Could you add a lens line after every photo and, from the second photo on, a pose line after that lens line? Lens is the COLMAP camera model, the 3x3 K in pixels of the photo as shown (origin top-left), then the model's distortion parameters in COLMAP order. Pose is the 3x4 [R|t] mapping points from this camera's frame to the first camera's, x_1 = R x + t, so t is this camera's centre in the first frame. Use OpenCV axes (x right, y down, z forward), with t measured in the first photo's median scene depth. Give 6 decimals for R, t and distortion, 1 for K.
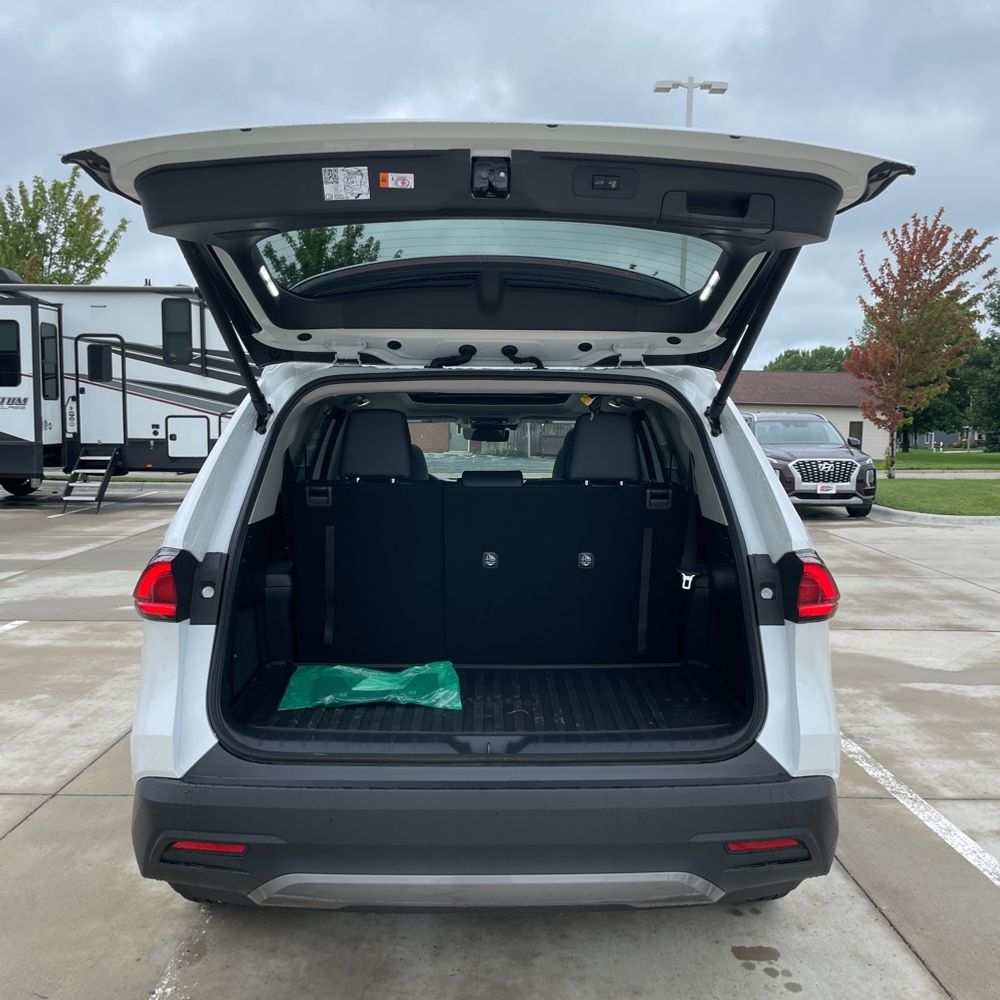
lens RADIAL K [[1016.0, 0, 508.6], [0, 1016.0, 501.0], [0, 0, 1]] dist [0.114578, -0.180783]
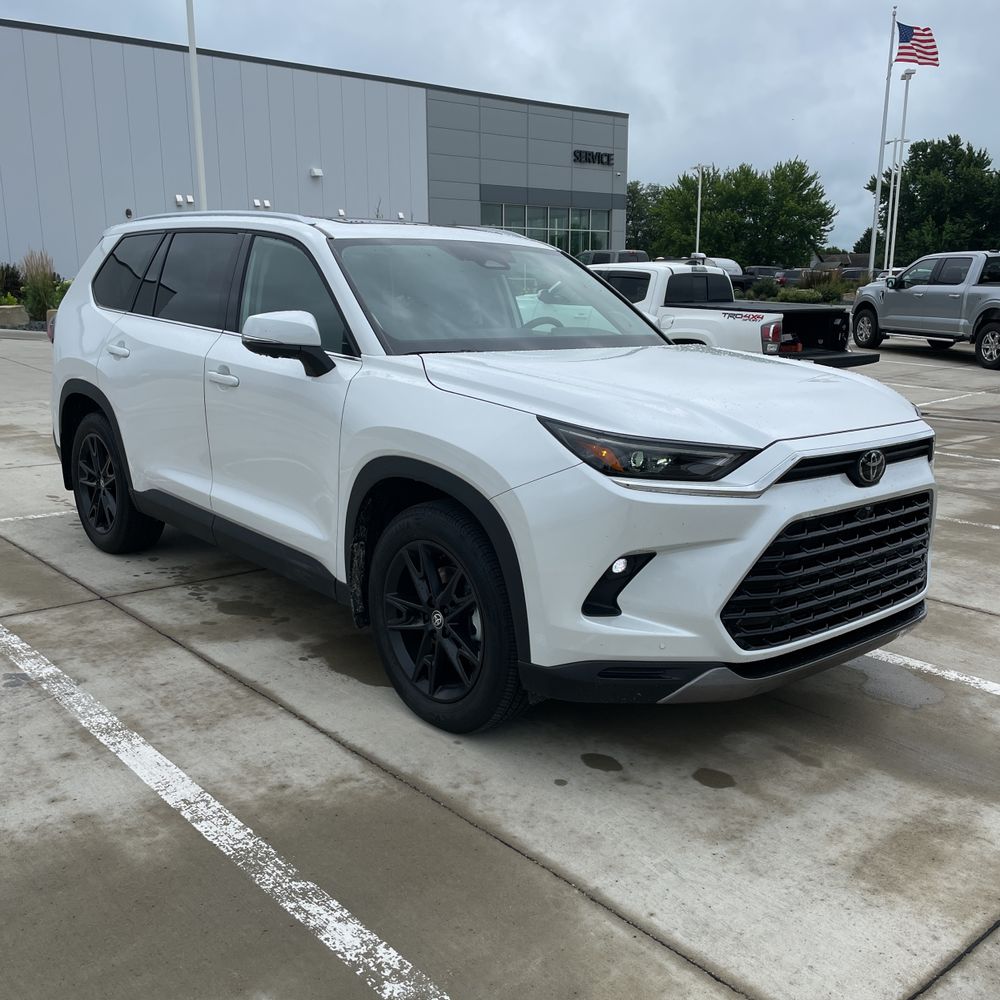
lens RADIAL K [[1004.6, 0, 499.7], [0, 1004.6, 521.3], [0, 0, 1]] dist [0.120890, -0.188993]
pose [[-0.764001, 0.126534, -0.632686, 0.265725], [-0.064654, 0.960633, 0.270194, -0.049309], [0.641968, 0.247334, -0.725743, 0.870740]]
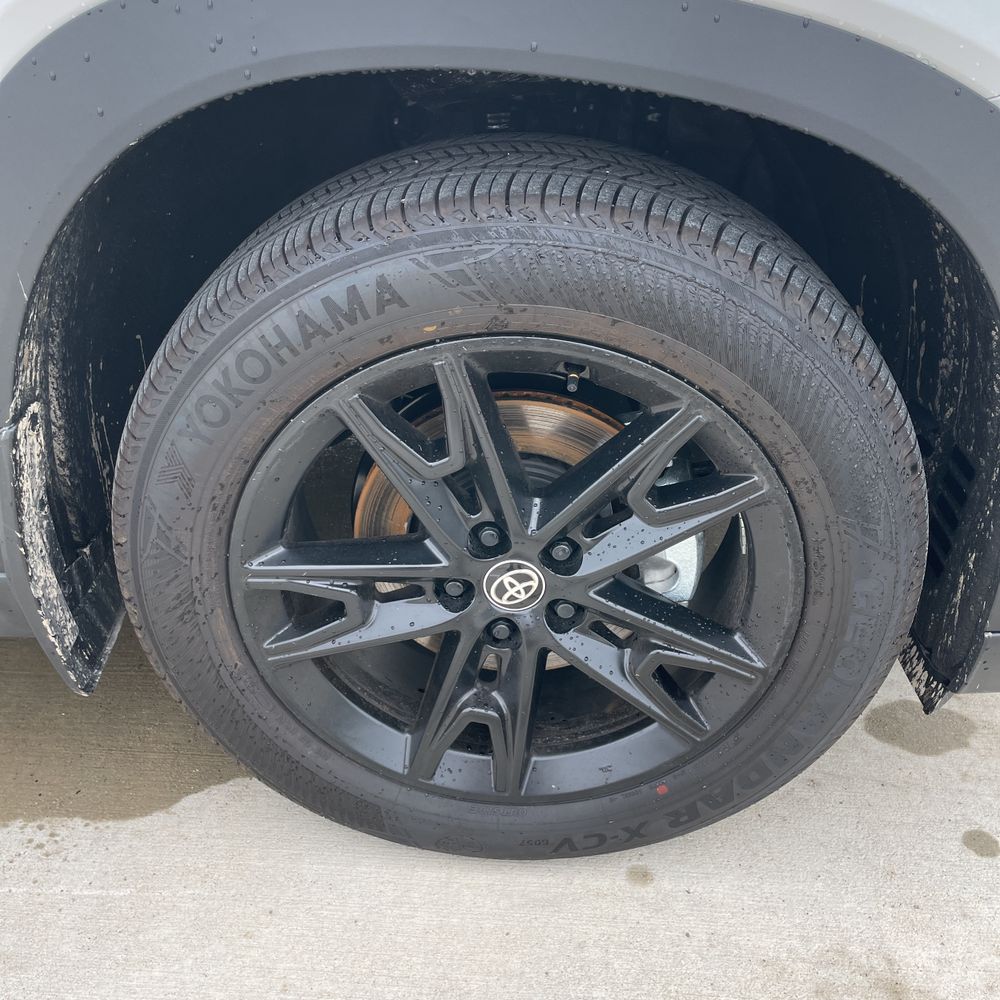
lens RADIAL K [[1016.0, 0, 508.6], [0, 1016.0, 501.0], [0, 0, 1]] dist [0.114578, -0.180783]
pose [[-0.053586, 0.518532, -0.853377, 0.156611], [-0.095768, 0.847997, 0.521277, 0.013829], [0.993960, 0.109659, 0.004218, 0.624737]]
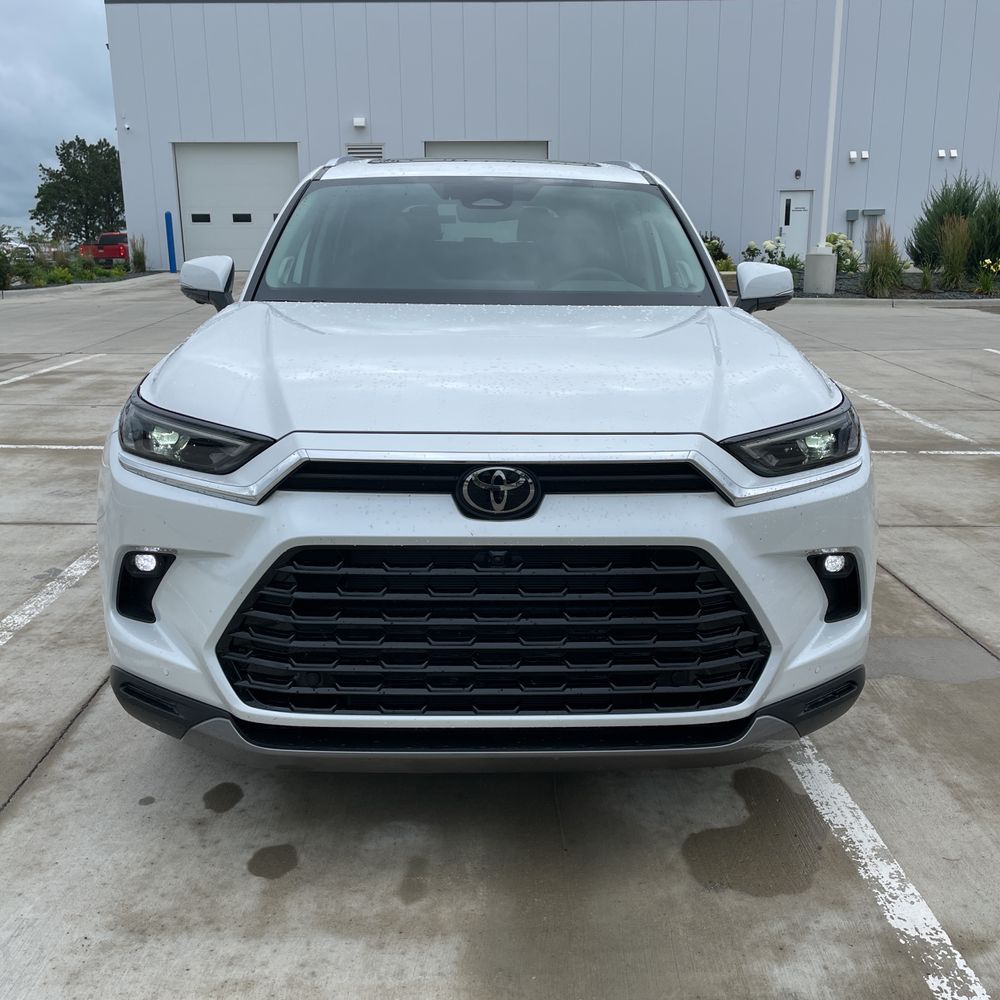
lens RADIAL K [[1006.0, 0, 496.1], [0, 1006.0, 512.6], [0, 0, 1]] dist [0.095437, -0.135670]
pose [[-0.999873, -0.011509, -0.011035, -0.012818], [-0.014456, 0.946346, 0.322830, -0.050006], [0.006728, 0.322949, -0.946393, 0.906679]]
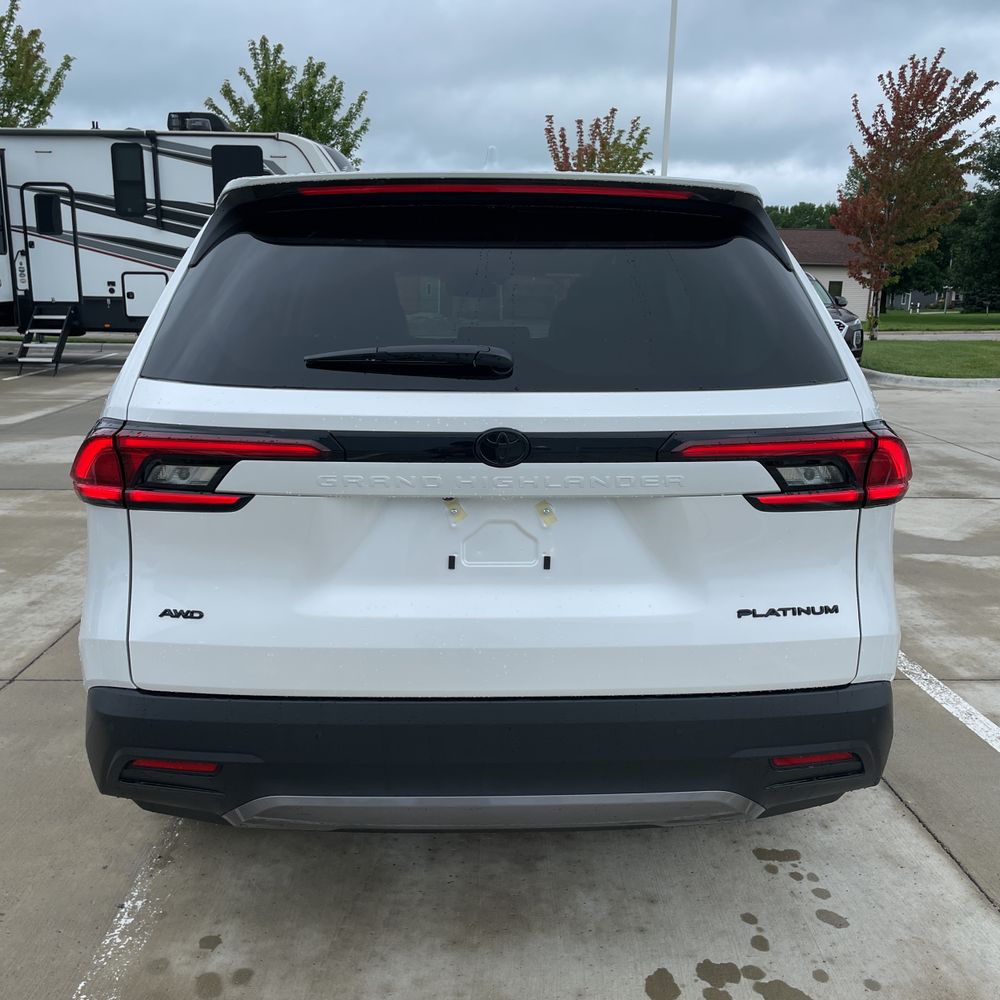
lens RADIAL K [[1016.9, 0, 500.0], [0, 1016.9, 500.0], [0, 0, 1]] dist [0.098850, -0.144654]
pose [[0.999781, -0.002404, 0.020780, -0.008226], [-0.000351, 0.991304, 0.131589, 0.000425], [-0.020916, -0.131567, 0.991087, 0.039273]]
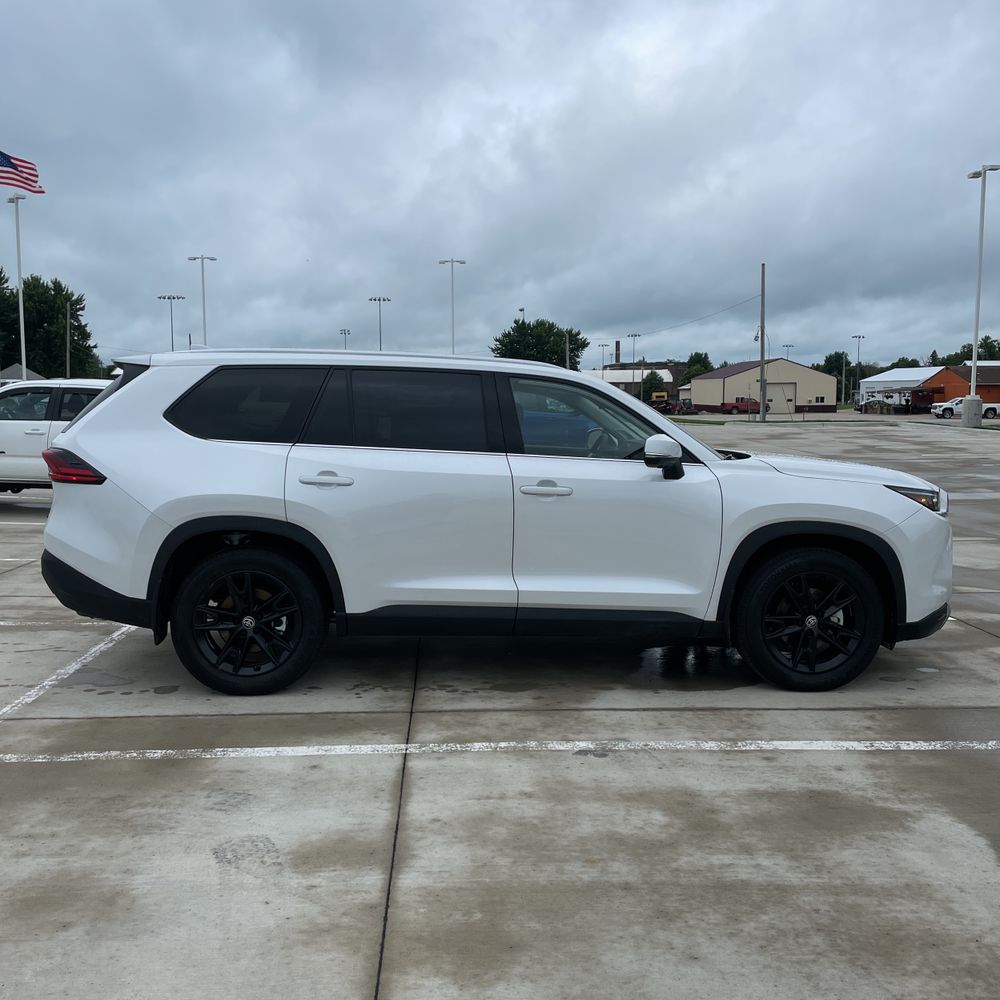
lens RADIAL K [[1006.0, 0, 496.1], [0, 1006.0, 512.6], [0, 0, 1]] dist [0.095437, -0.135670]
pose [[0.041418, 0.096175, -0.994502, 0.586557], [-0.075866, 0.992786, 0.092849, -0.020468], [0.996257, 0.071604, 0.048415, 0.435058]]
